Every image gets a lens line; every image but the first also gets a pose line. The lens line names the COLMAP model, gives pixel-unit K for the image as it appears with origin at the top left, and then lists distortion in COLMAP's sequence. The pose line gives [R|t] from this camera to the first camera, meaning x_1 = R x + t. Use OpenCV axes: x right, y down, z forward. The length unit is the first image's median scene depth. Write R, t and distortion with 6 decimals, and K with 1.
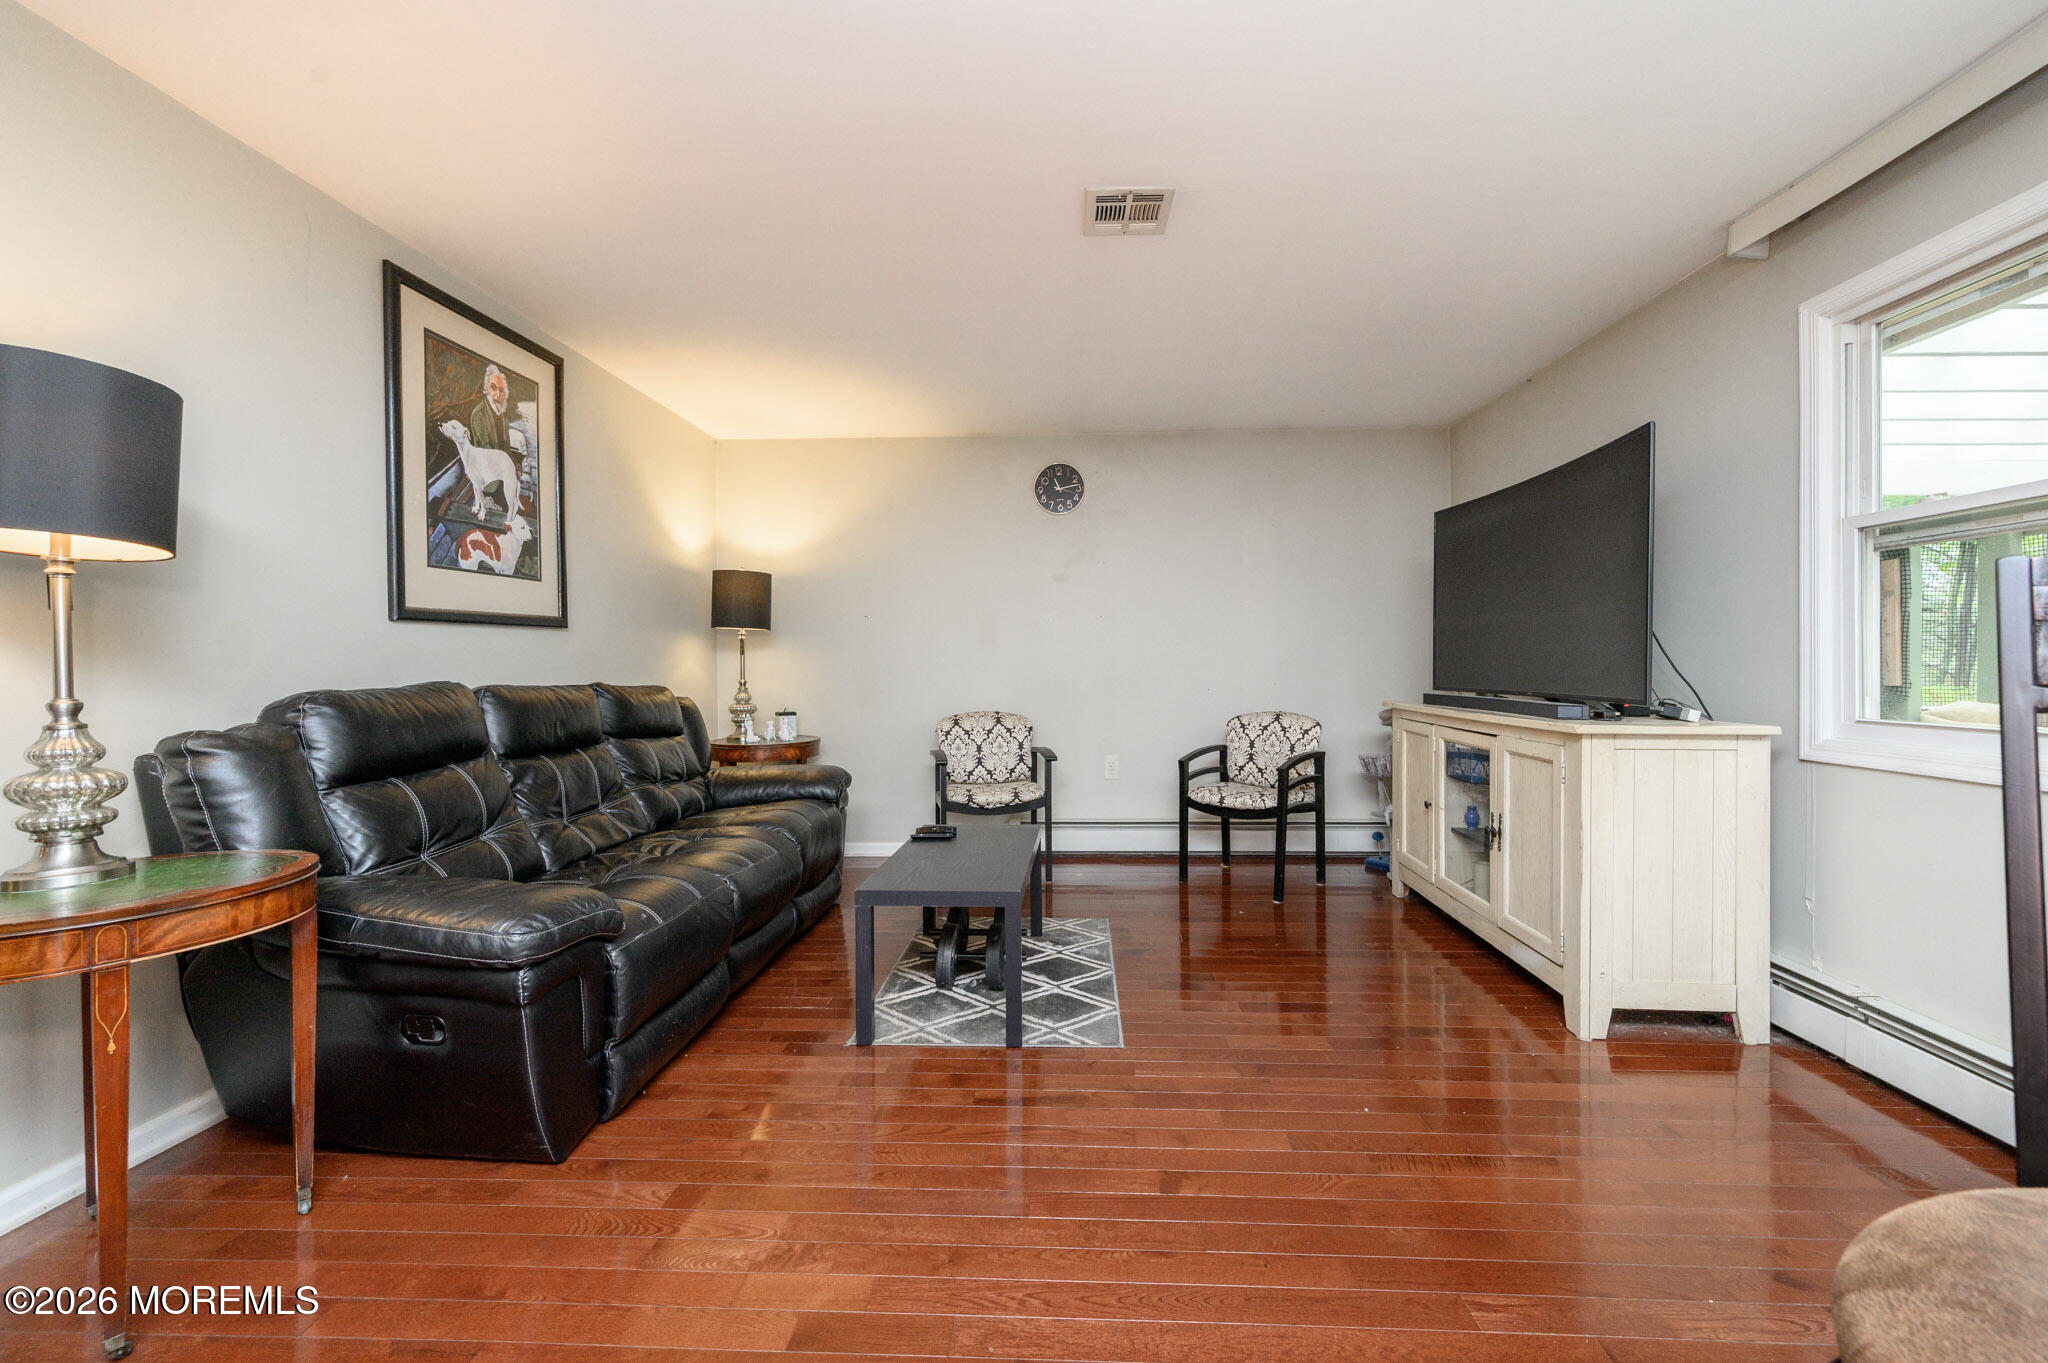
lens RADIAL K [[804.5, 0, 1035.2], [0, 804.5, 669.2], [0, 0, 1]] dist [-0.001292, 0.000023]
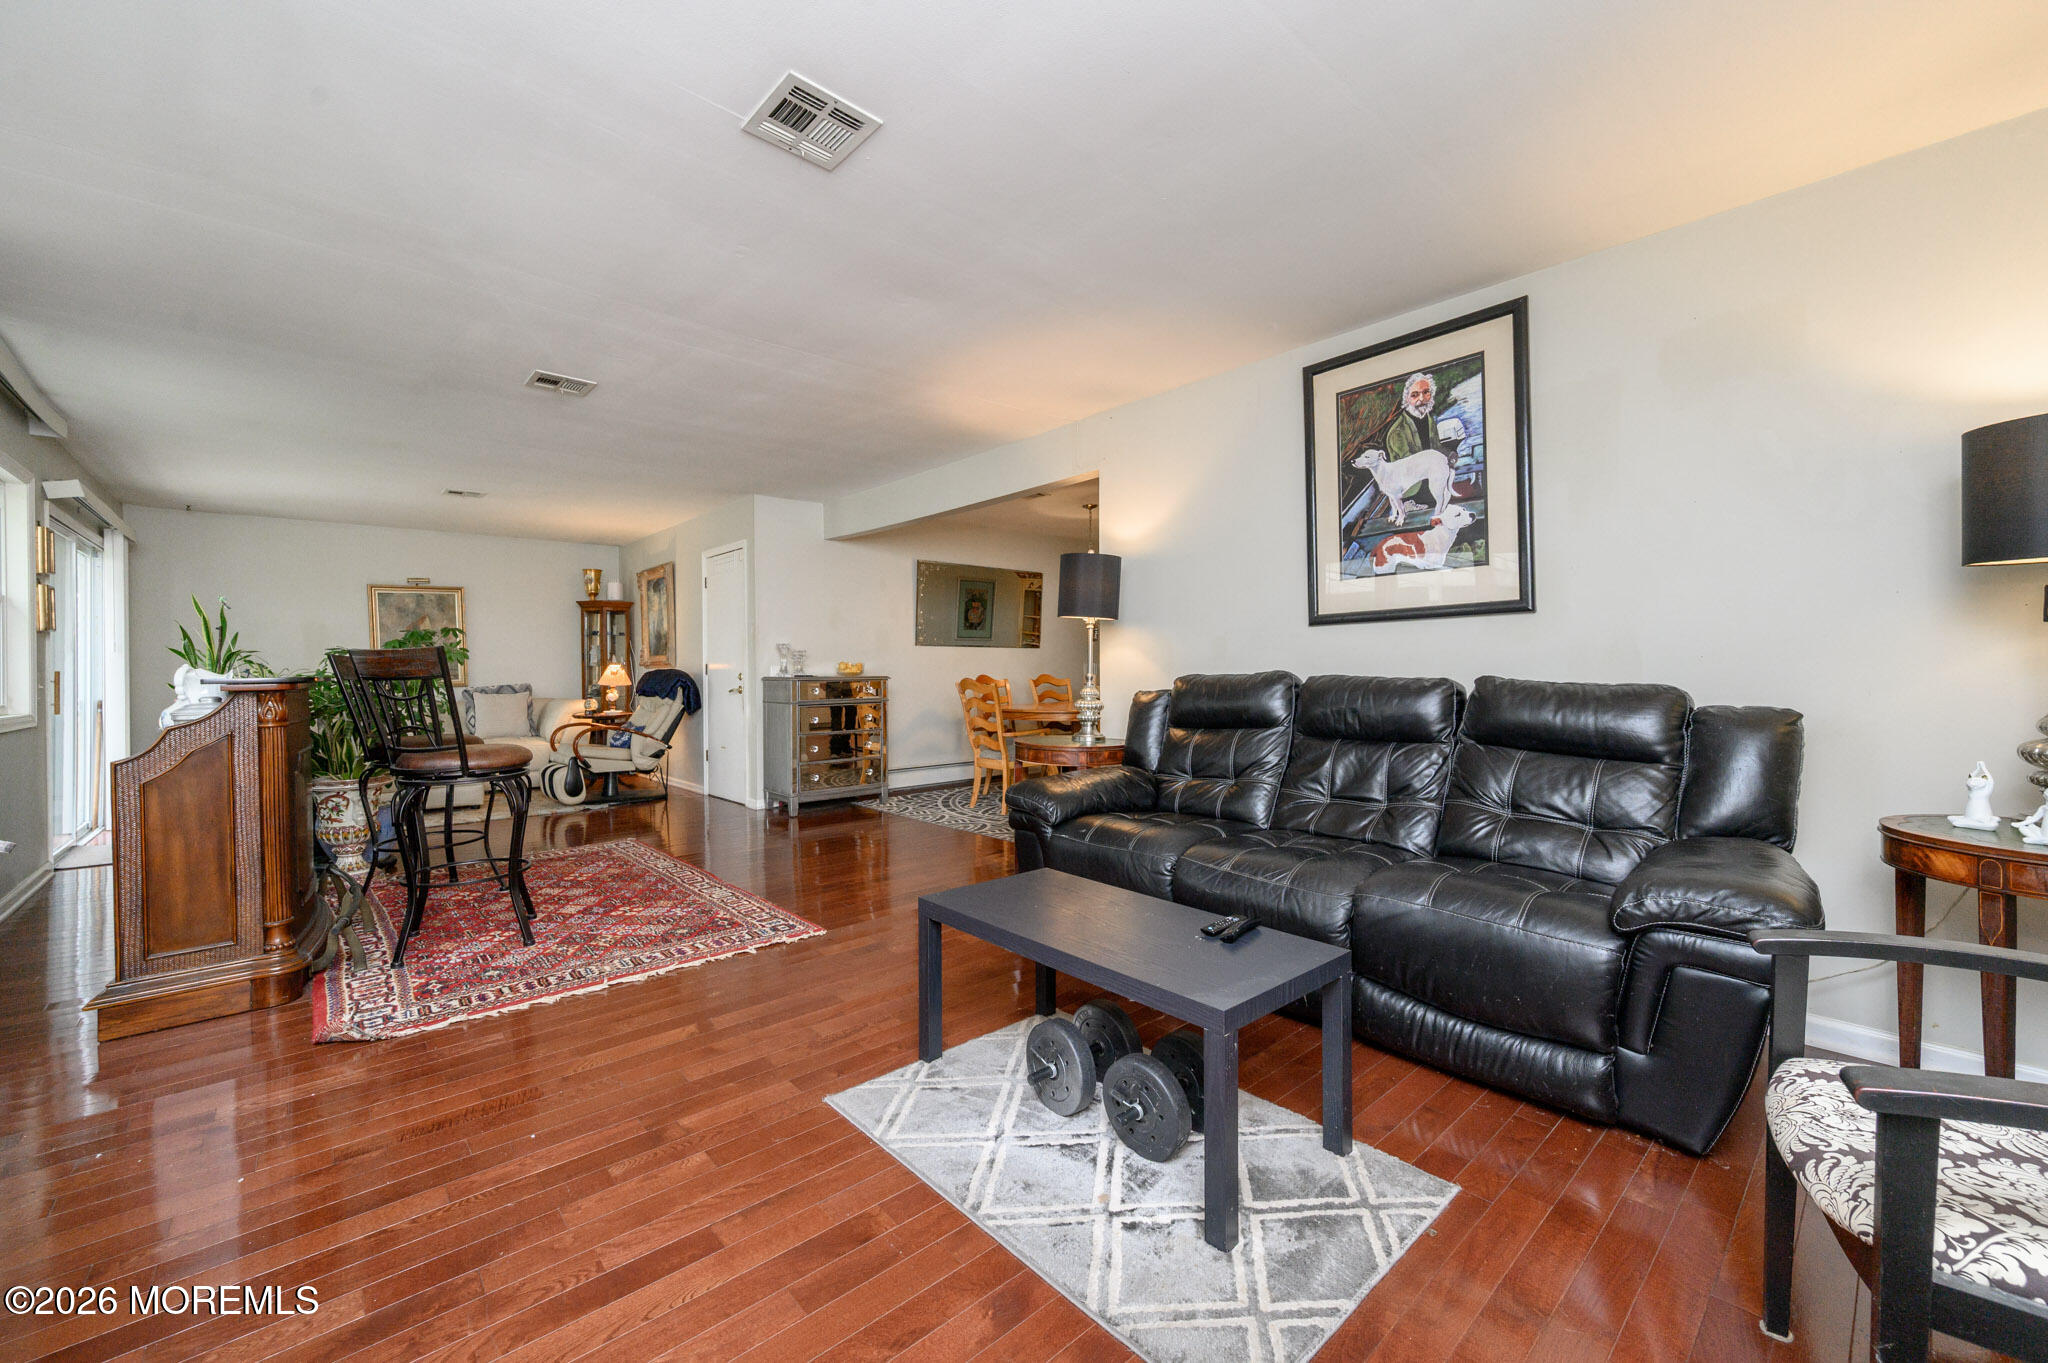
lens RADIAL K [[804.5, 0, 1019.8], [0, 804.5, 673.7], [0, 0, 1]] dist [-0.001292, 0.000023]
pose [[-0.704272, 0.010766, -0.709848, 0.452909], [0.001372, 0.999904, 0.013804, 0.001340], [0.709929, 0.008748, -0.704219, 1.387837]]
